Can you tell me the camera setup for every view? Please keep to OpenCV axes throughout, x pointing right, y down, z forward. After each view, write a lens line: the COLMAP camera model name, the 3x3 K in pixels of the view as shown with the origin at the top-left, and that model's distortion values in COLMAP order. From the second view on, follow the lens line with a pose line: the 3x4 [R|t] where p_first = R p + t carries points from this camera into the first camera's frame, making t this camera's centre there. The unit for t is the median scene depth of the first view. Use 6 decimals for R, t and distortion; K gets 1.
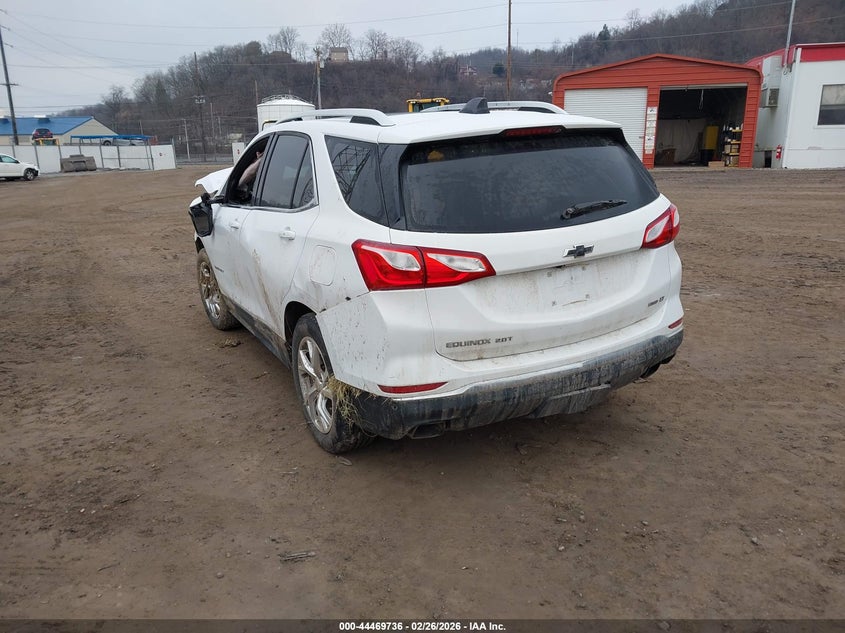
lens RADIAL K [[665.5, 0, 422.5], [0, 665.5, 316.5], [0, 0, 1]] dist [0.008459, -0.001272]
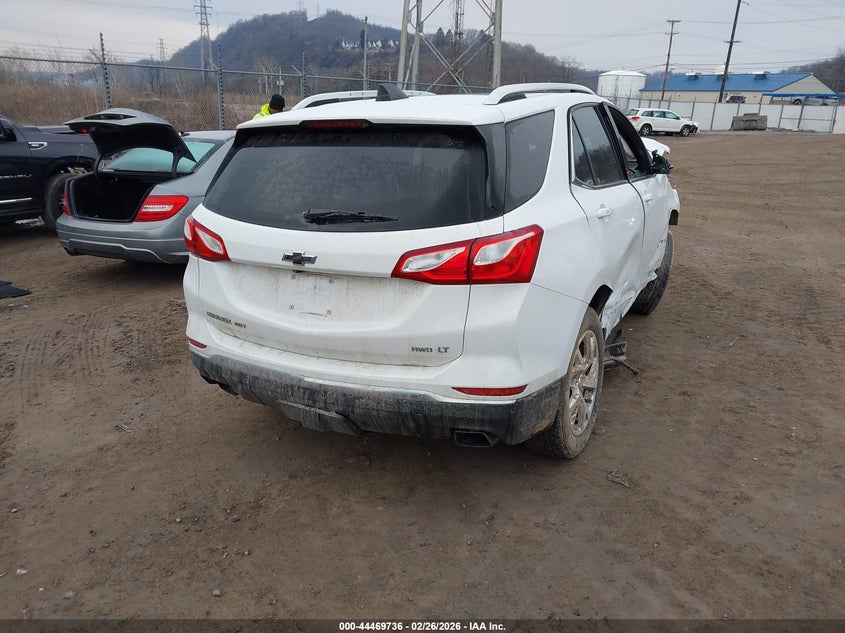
lens RADIAL K [[665.5, 0, 422.5], [0, 665.5, 316.5], [0, 0, 1]] dist [0.008459, -0.001272]
pose [[0.572673, 0.277352, -0.771441, 0.976401], [-0.230821, 0.957511, 0.172901, -0.201390], [0.786617, 0.079049, 0.612360, 0.524026]]
